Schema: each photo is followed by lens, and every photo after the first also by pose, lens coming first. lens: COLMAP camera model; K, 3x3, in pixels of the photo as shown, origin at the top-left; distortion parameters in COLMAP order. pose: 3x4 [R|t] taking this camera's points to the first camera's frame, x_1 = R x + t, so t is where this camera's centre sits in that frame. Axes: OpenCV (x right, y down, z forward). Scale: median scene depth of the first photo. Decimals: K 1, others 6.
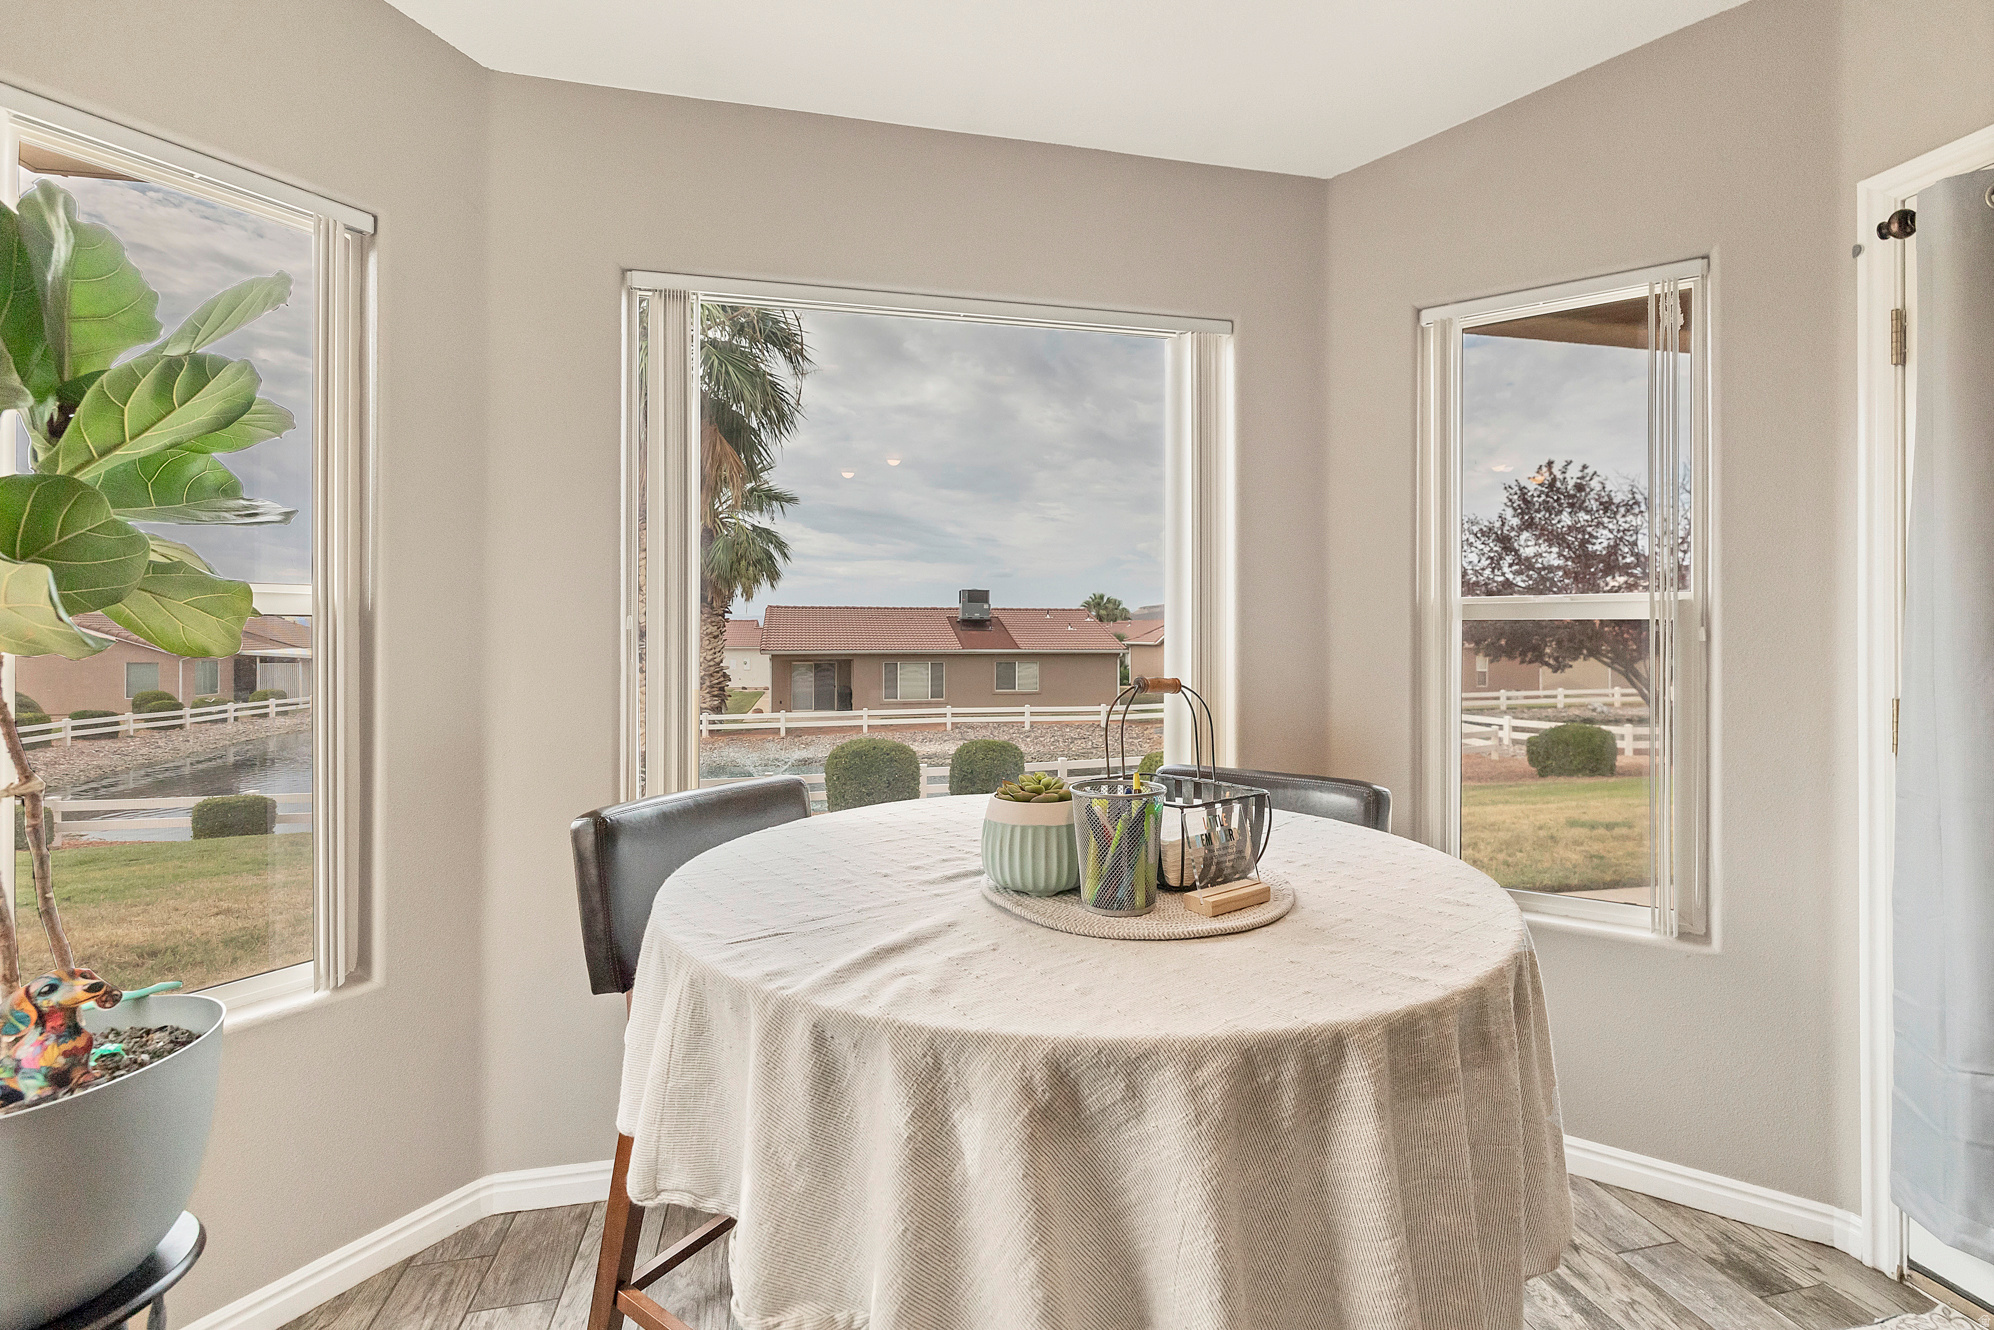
lens RADIAL K [[867.4, 0, 1004.4], [0, 867.4, 634.3], [0, 0, 1]] dist [0.001447, 0.000515]
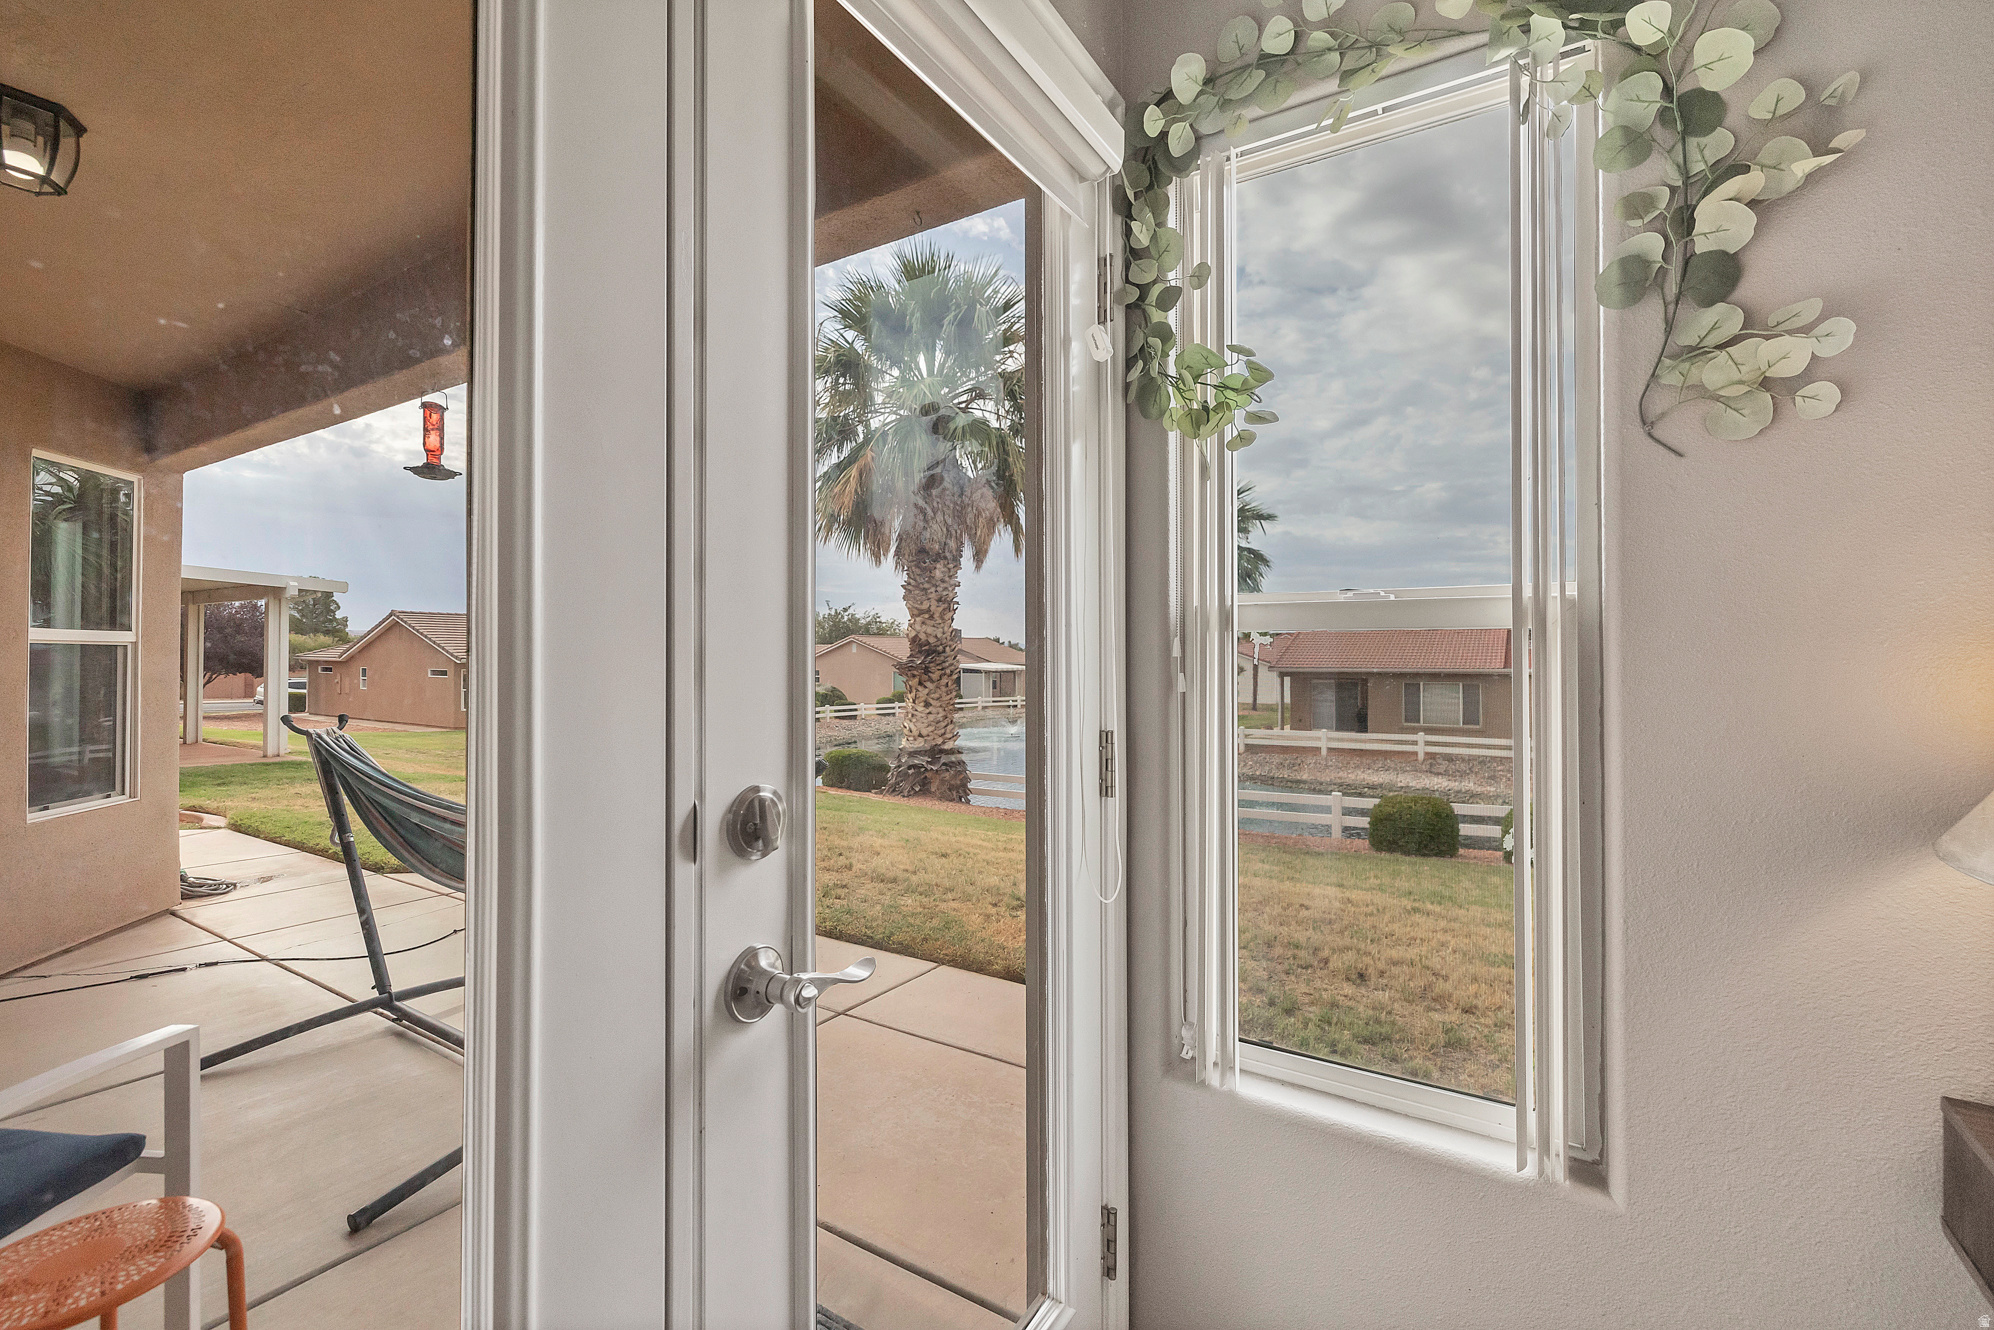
lens RADIAL K [[863.2, 0, 1004.6], [0, 863.2, 644.3], [0, 0, 1]] dist [0.001726, 0.000043]
pose [[0.708763, -0.009092, -0.705388, 0.200965], [0.003082, 0.999947, -0.009792, 0.000318], [0.705439, 0.004766, 0.708754, 0.067836]]
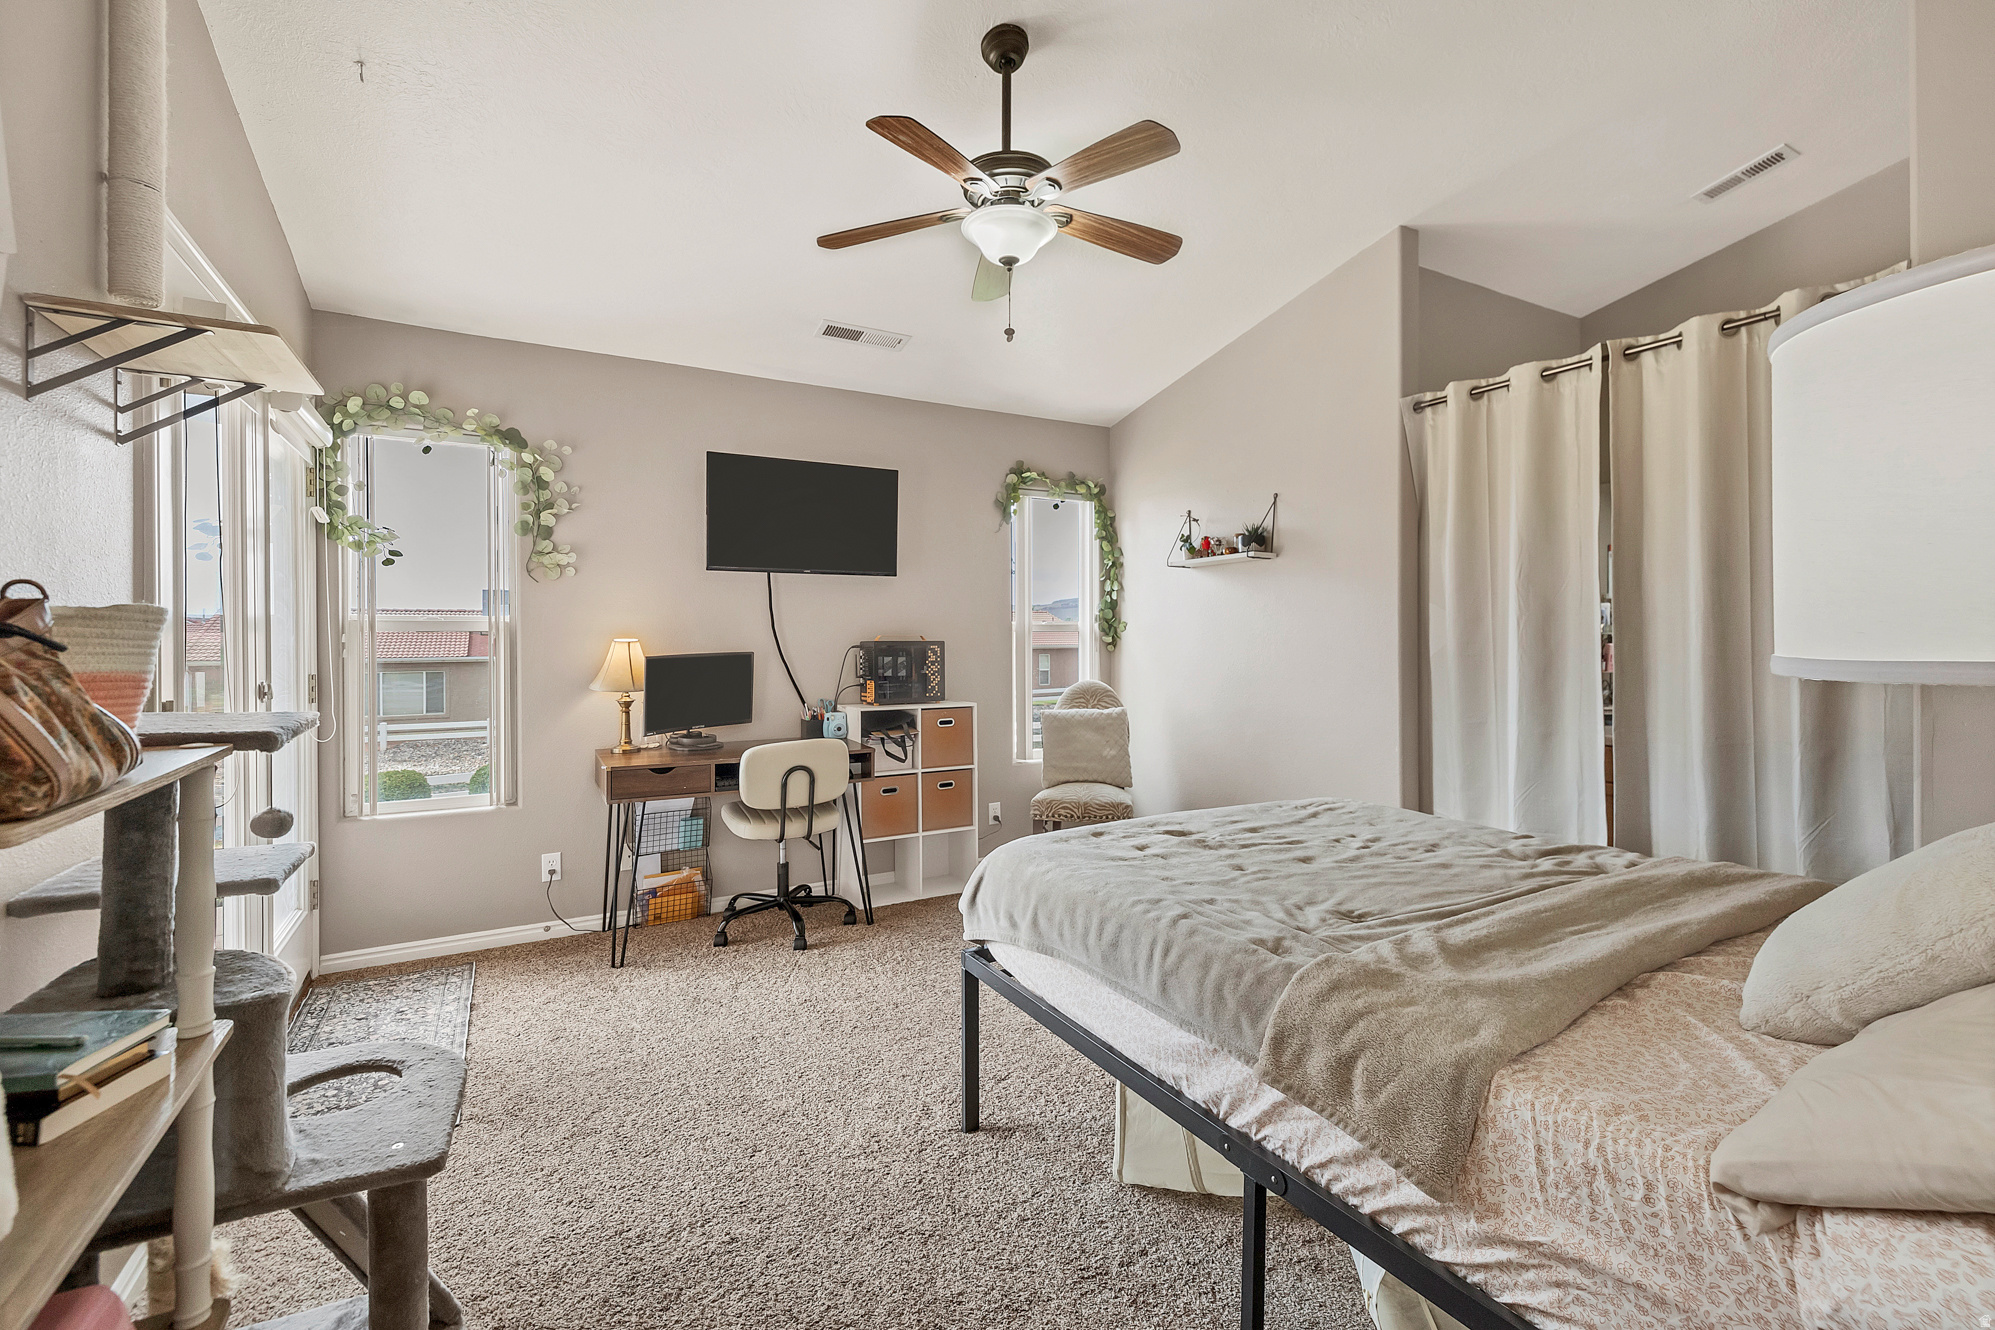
lens RADIAL K [[861.3, 0, 997.8], [0, 861.3, 643.1], [0, 0, 1]] dist [0.002116, -0.000333]
pose [[0.956898, -0.009238, 0.290279, 0.217489], [0.007134, 0.999940, 0.008305, 0.000320], [-0.290338, -0.005876, 0.956906, -0.001794]]
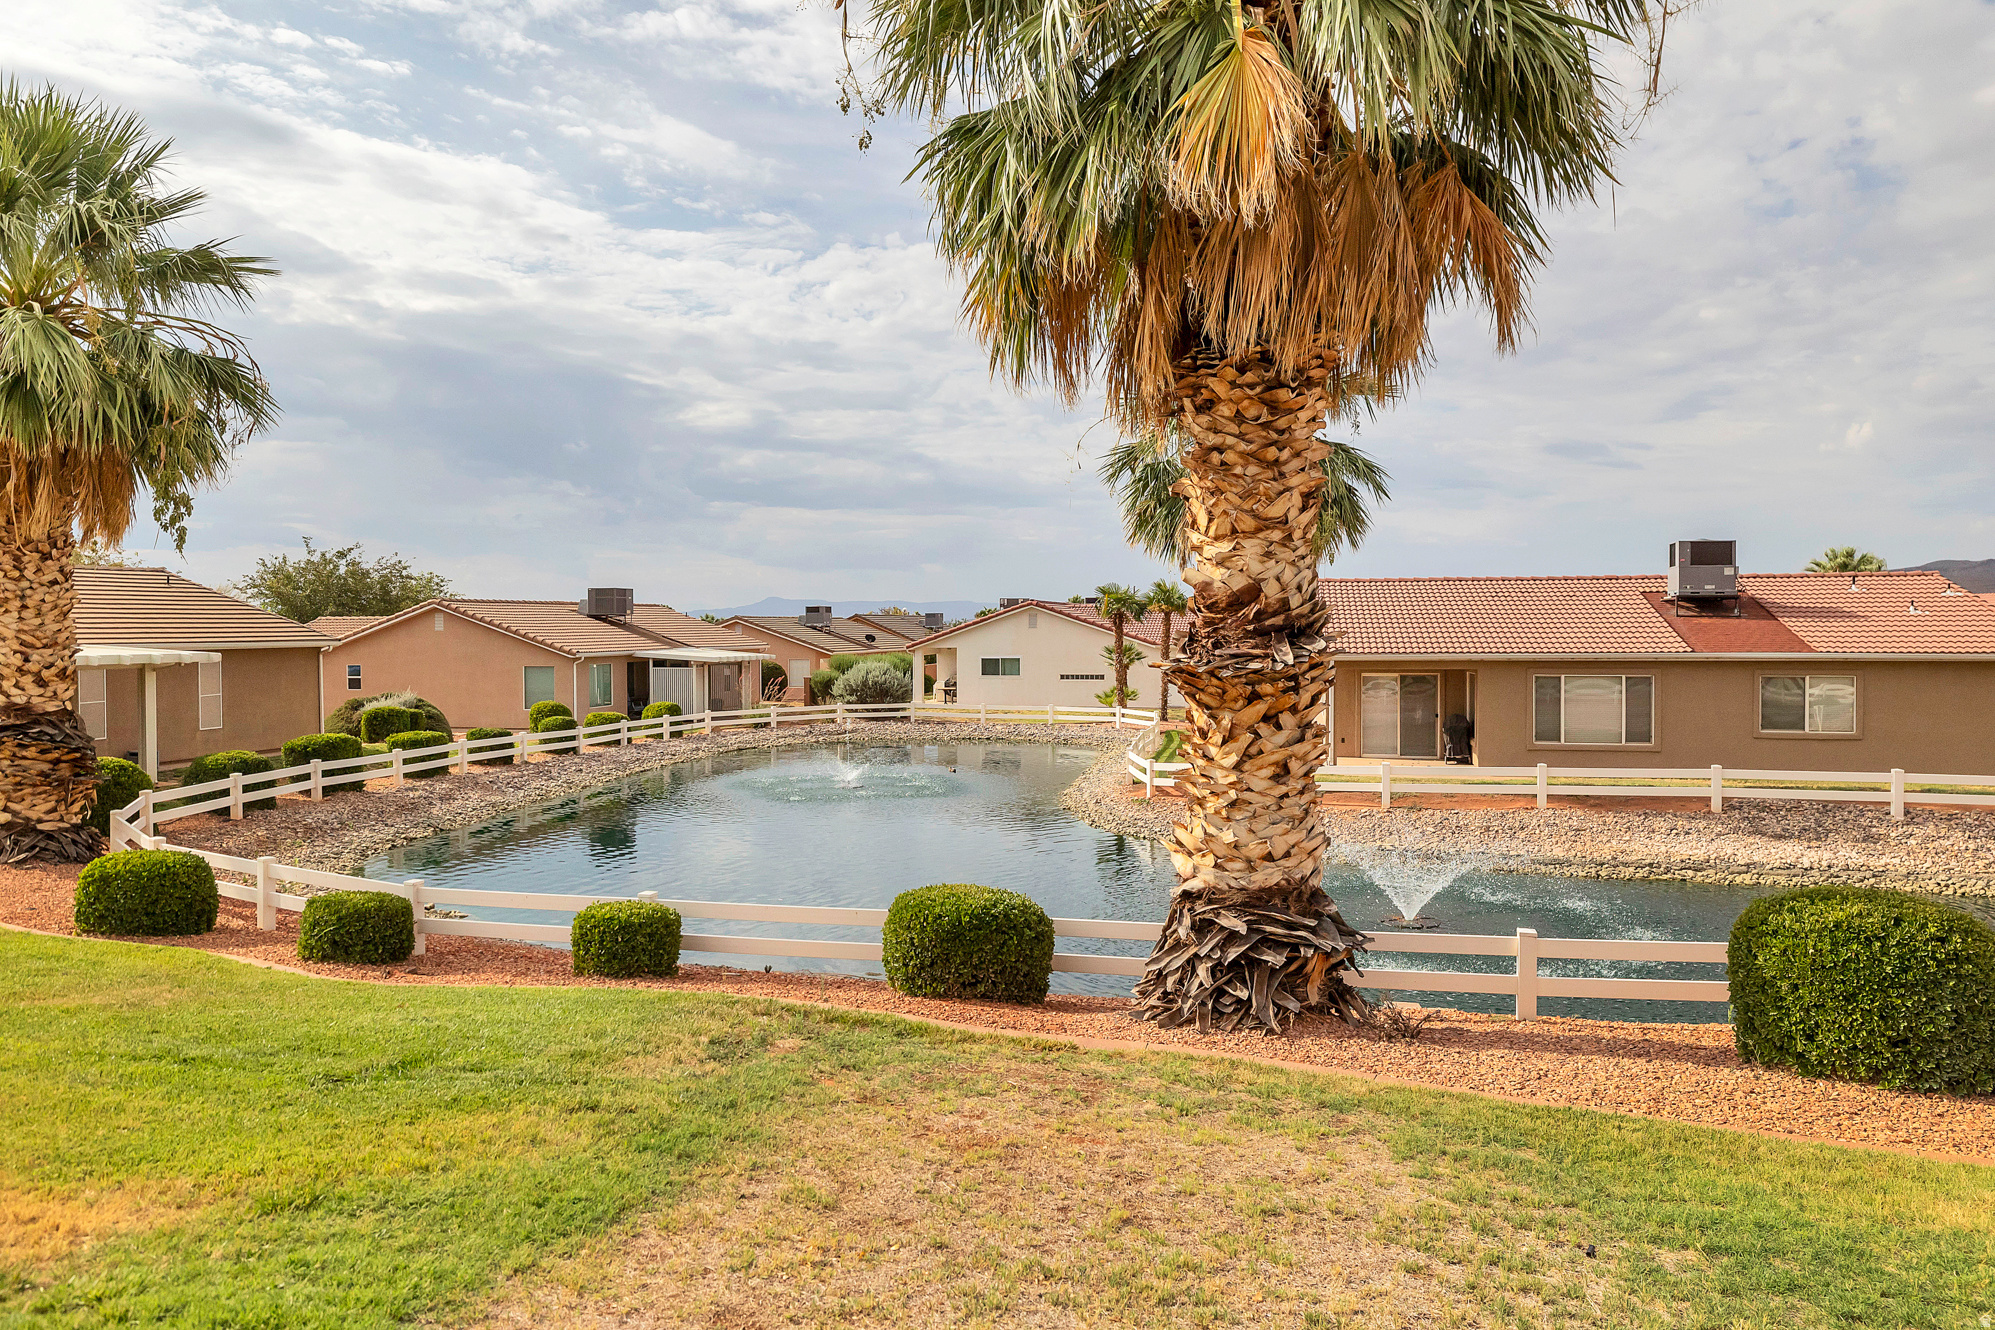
lens RADIAL K [[1276.4, 0, 997.5], [0, 1276.4, 645.6], [0, 0, 1]] dist [-0.001051, 0.000879]
pose [[0.903540, -0.000038, -0.428503, -0.098776], [0.007272, 0.999857, 0.015246, -0.001917], [0.428441, -0.016891, 0.903412, 0.112301]]
